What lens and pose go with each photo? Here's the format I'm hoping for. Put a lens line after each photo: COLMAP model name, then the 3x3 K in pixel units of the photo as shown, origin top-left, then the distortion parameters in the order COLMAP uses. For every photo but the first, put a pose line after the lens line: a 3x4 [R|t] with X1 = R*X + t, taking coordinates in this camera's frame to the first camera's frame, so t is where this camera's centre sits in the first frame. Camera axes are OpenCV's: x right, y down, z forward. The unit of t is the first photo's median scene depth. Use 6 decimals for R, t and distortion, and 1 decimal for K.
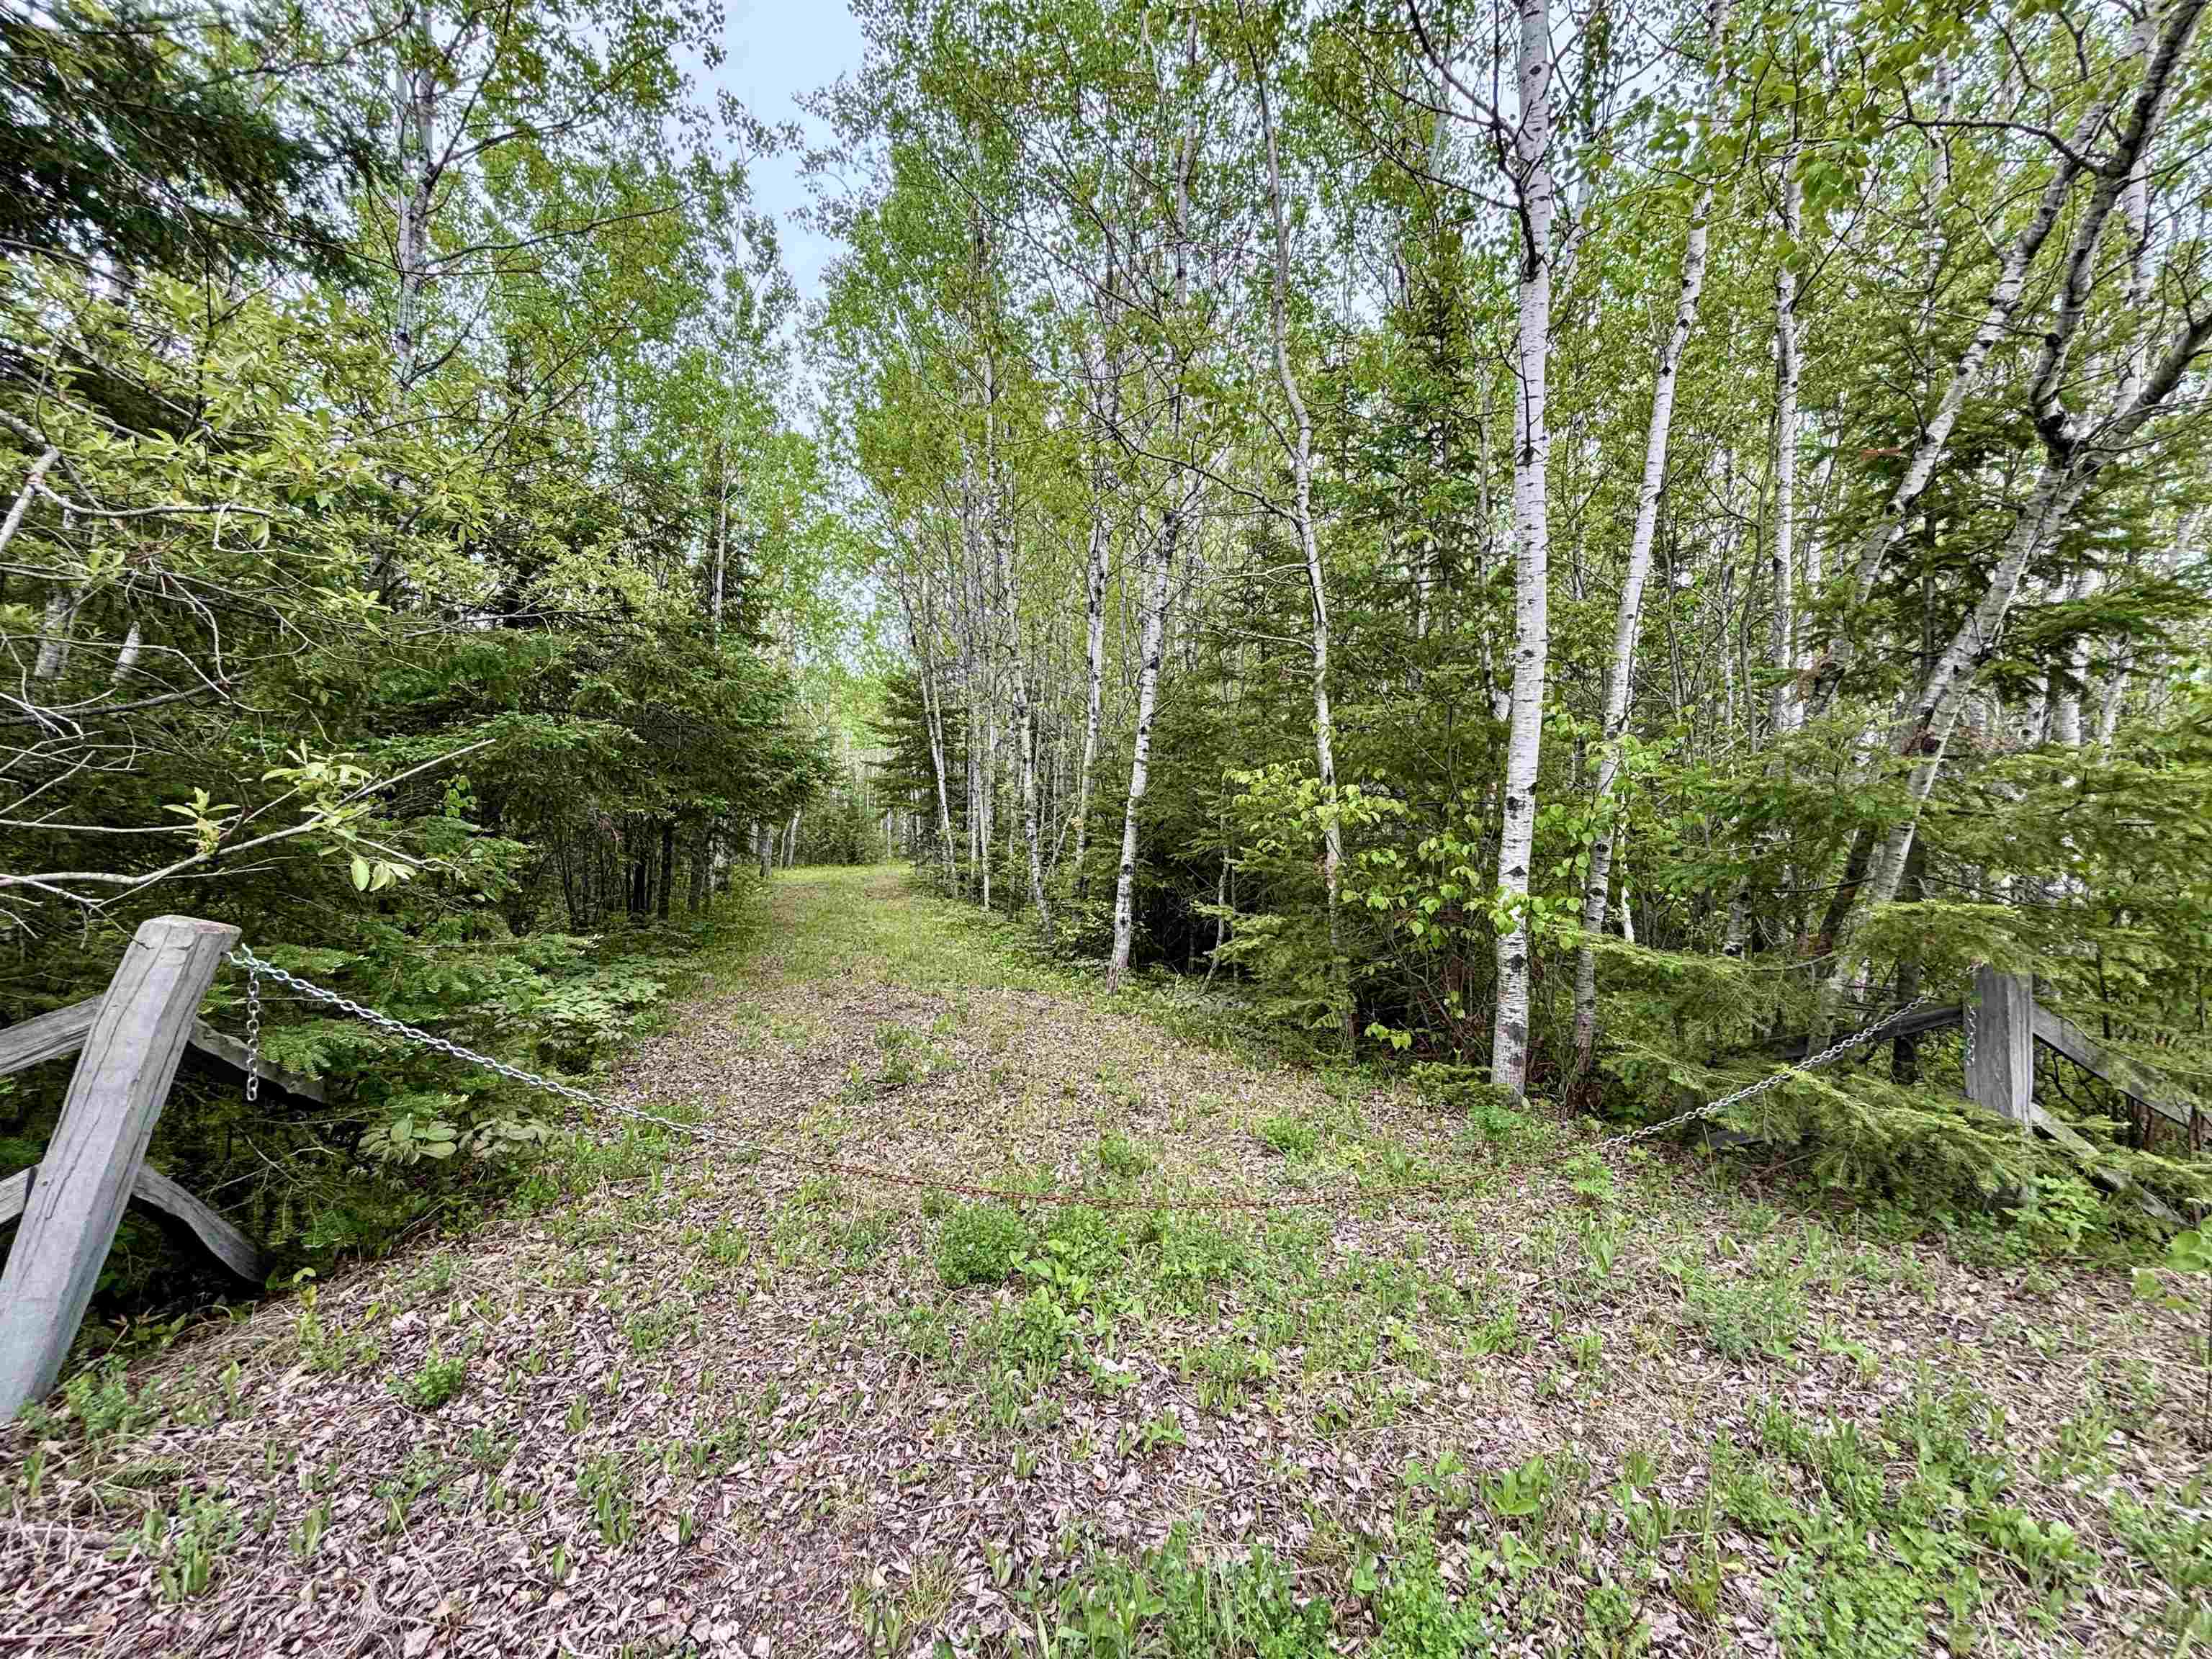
lens RADIAL K [[880.2, 0, 1106.0], [0, 880.2, 829.5], [0, 0, 1]] dist [0.001101, -0.000117]
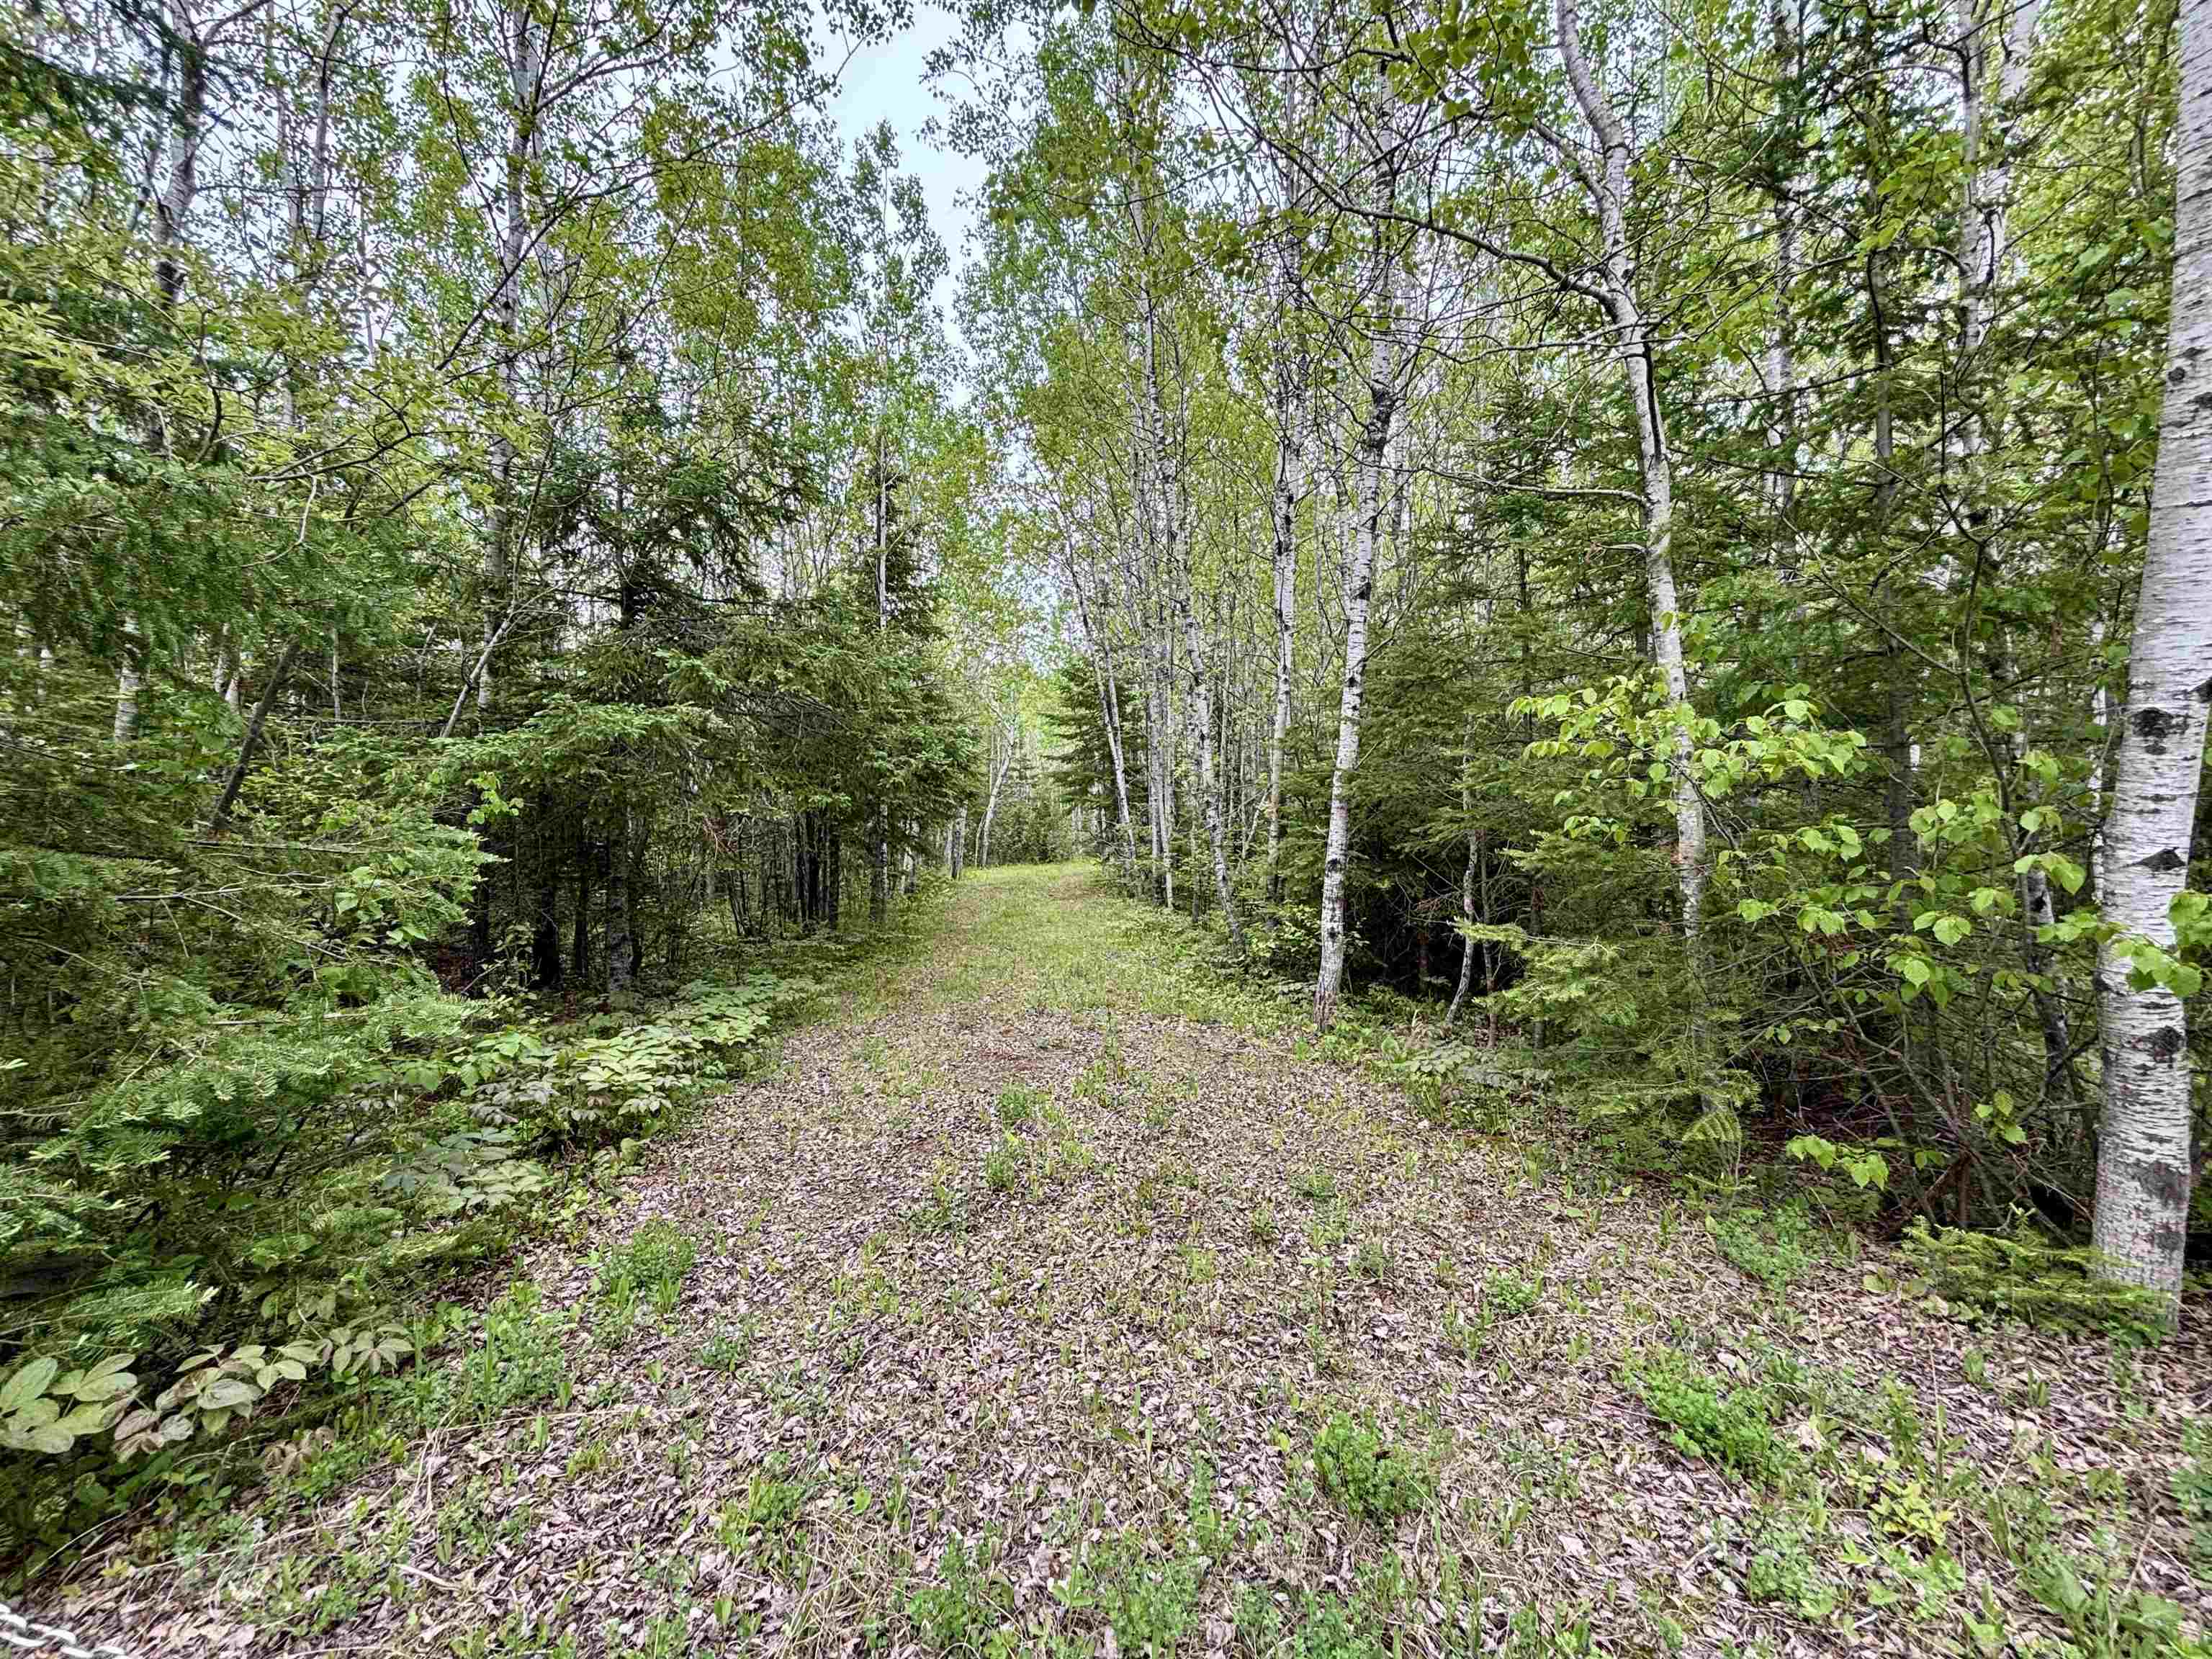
lens RADIAL K [[880.2, 0, 1106.0], [0, 880.2, 829.5], [0, 0, 1]] dist [0.001101, -0.000117]
pose [[0.975216, -0.031631, -0.218982, -0.001716], [0.033270, 0.999439, 0.003799, 0.004240], [0.218739, -0.010991, 0.975722, 0.190188]]
